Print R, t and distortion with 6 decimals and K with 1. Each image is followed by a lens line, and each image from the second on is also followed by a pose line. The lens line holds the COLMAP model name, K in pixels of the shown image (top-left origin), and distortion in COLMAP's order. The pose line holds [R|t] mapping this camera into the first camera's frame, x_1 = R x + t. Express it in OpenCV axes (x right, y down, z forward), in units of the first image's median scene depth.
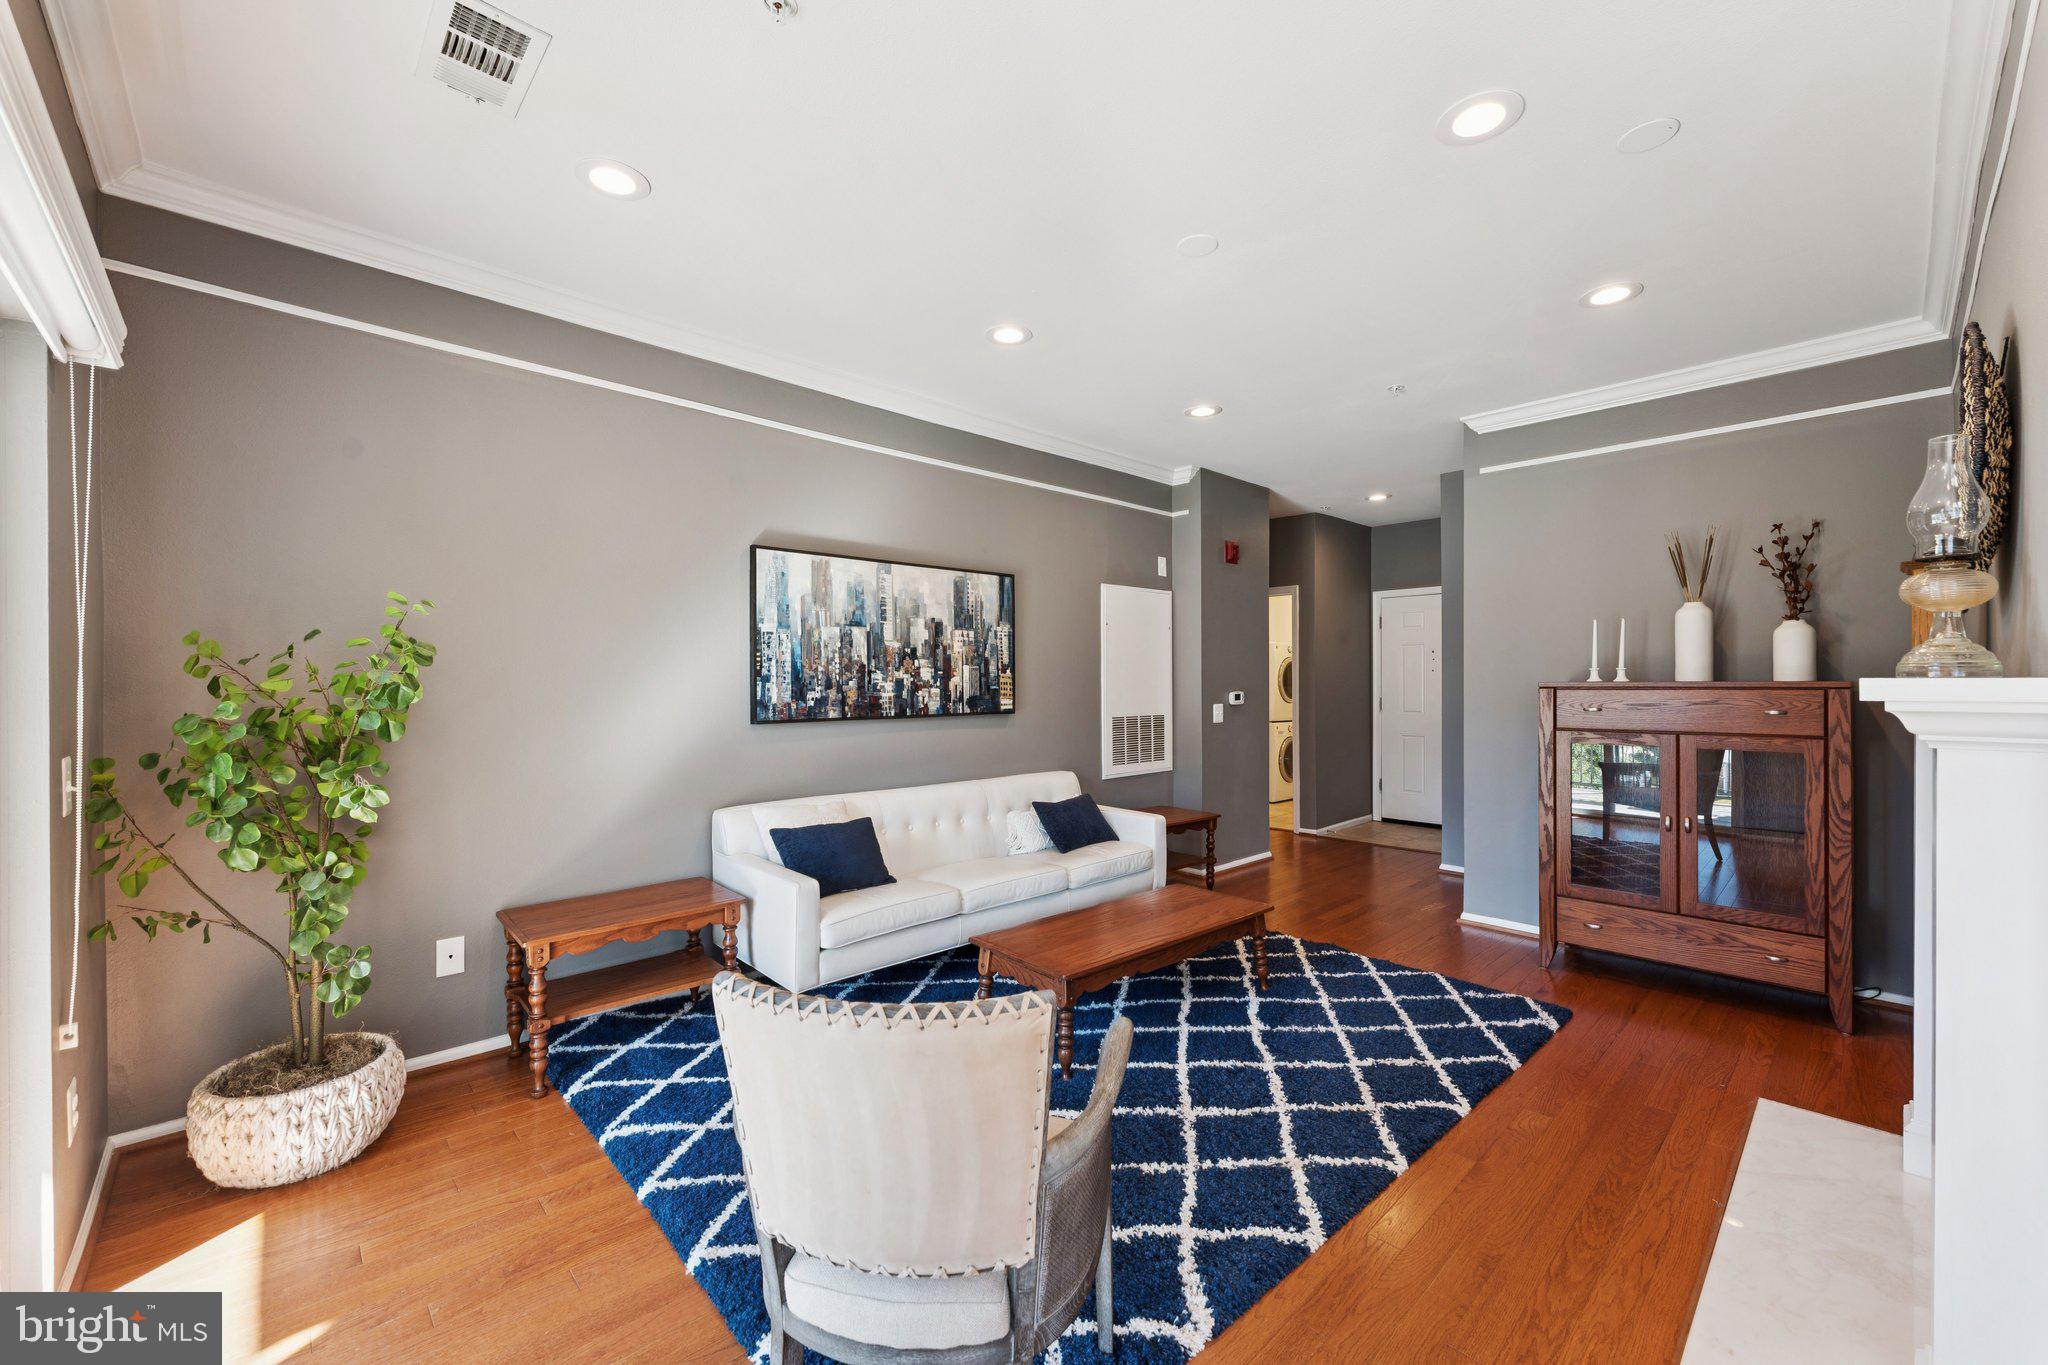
lens RADIAL K [[818.2, 0, 1029.8], [0, 818.2, 686.0], [0, 0, 1]] dist [0.002755, -0.000916]
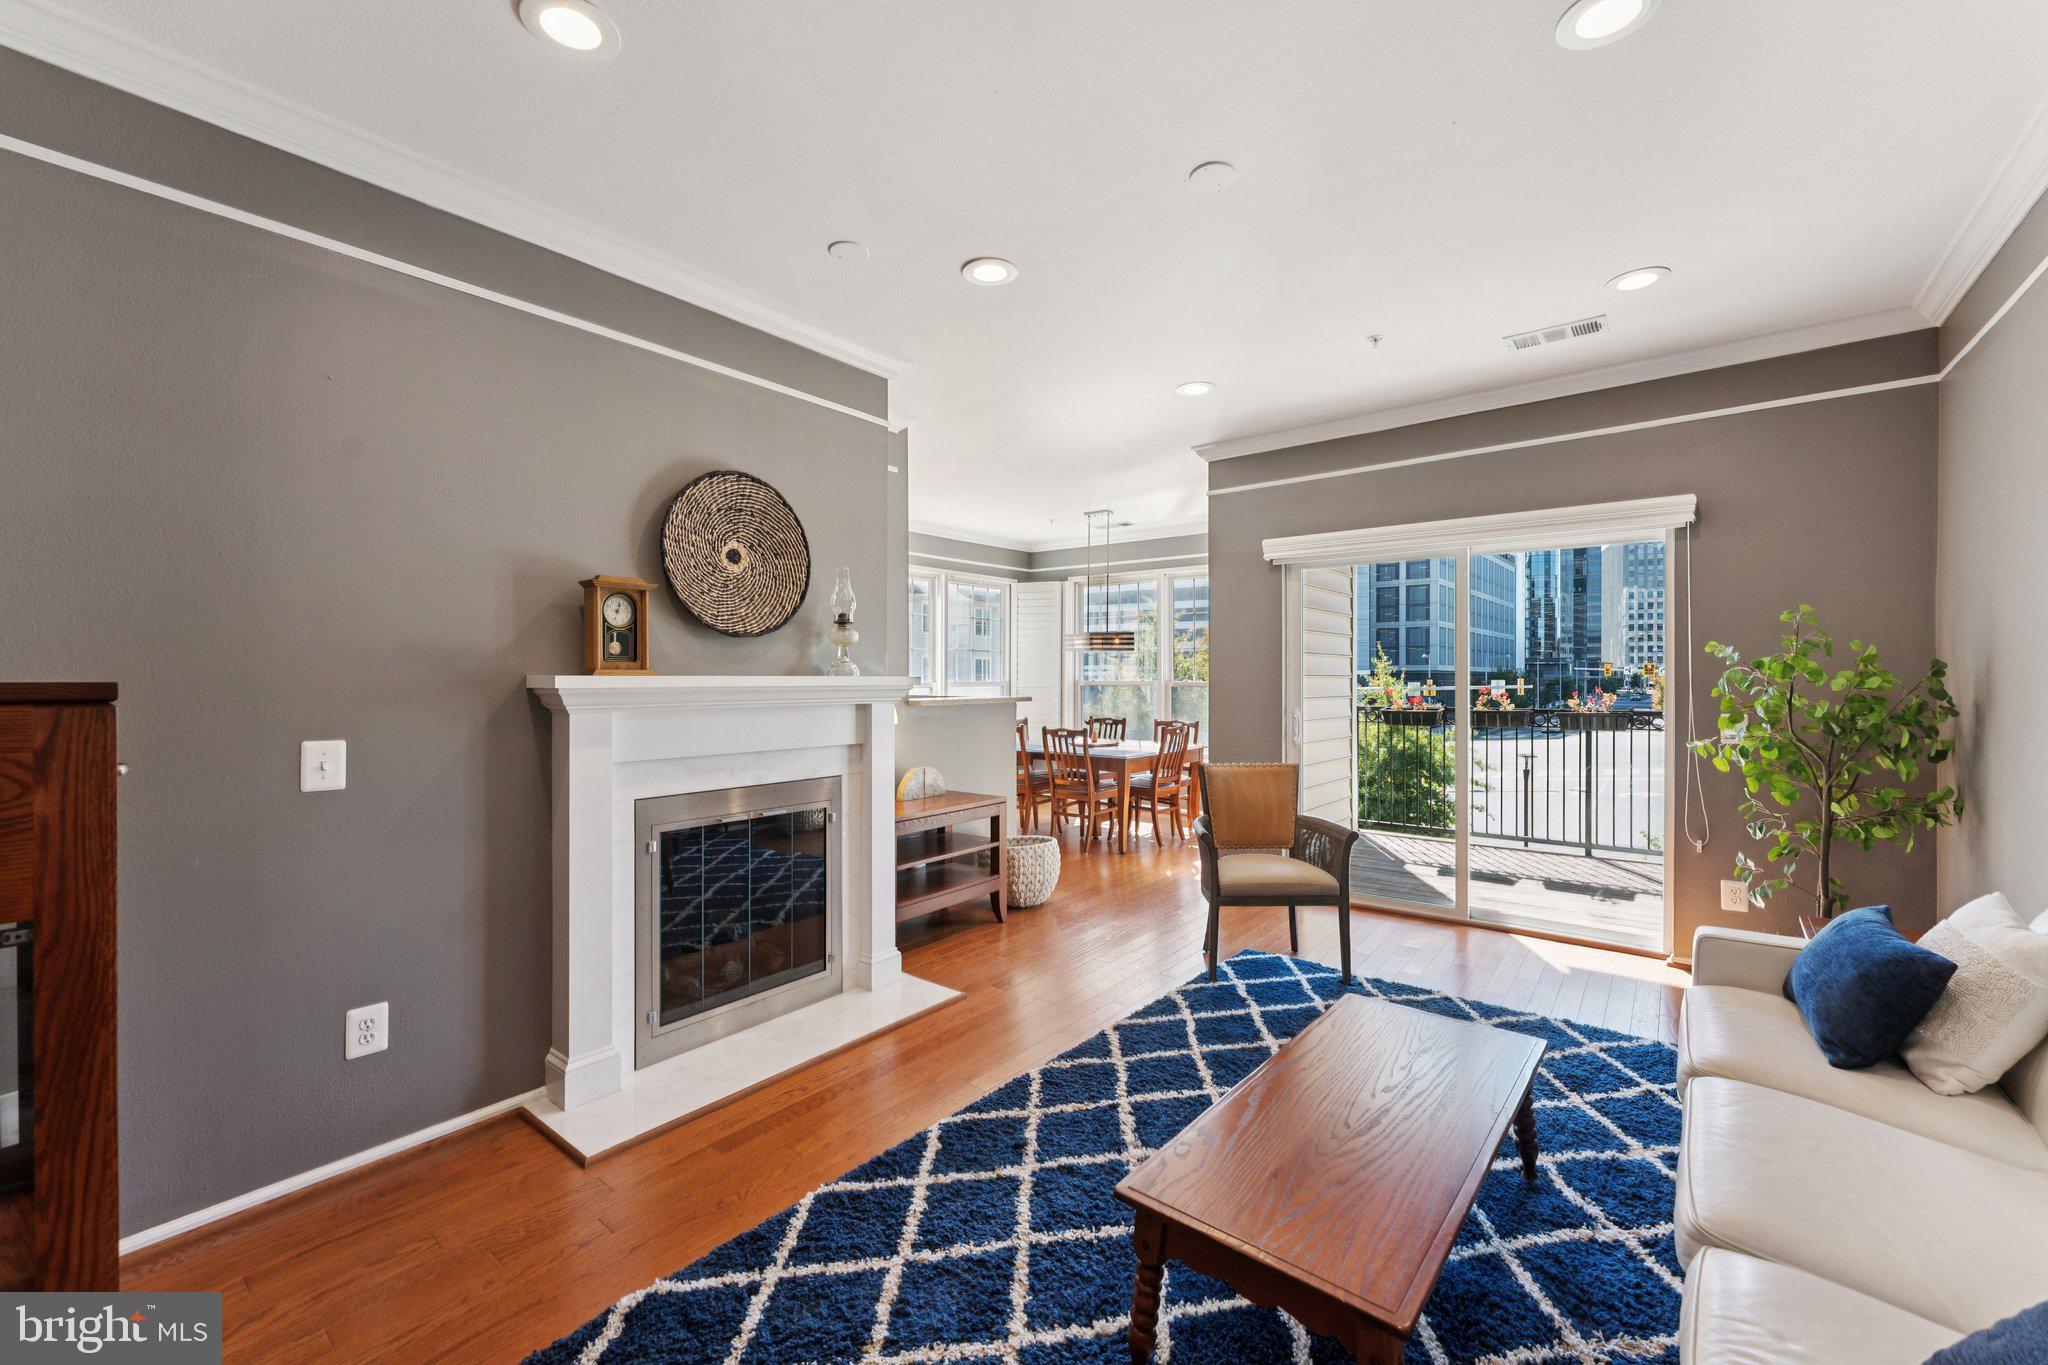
lens RADIAL K [[818.2, 0, 1032.5], [0, 818.2, 678.0], [0, 0, 1]] dist [0.002755, -0.000916]
pose [[-0.990116, 0.003128, -0.140217, 0.392051], [0.002316, 0.999980, 0.005955, -0.007121], [0.140233, 0.005572, -0.990103, 1.387946]]
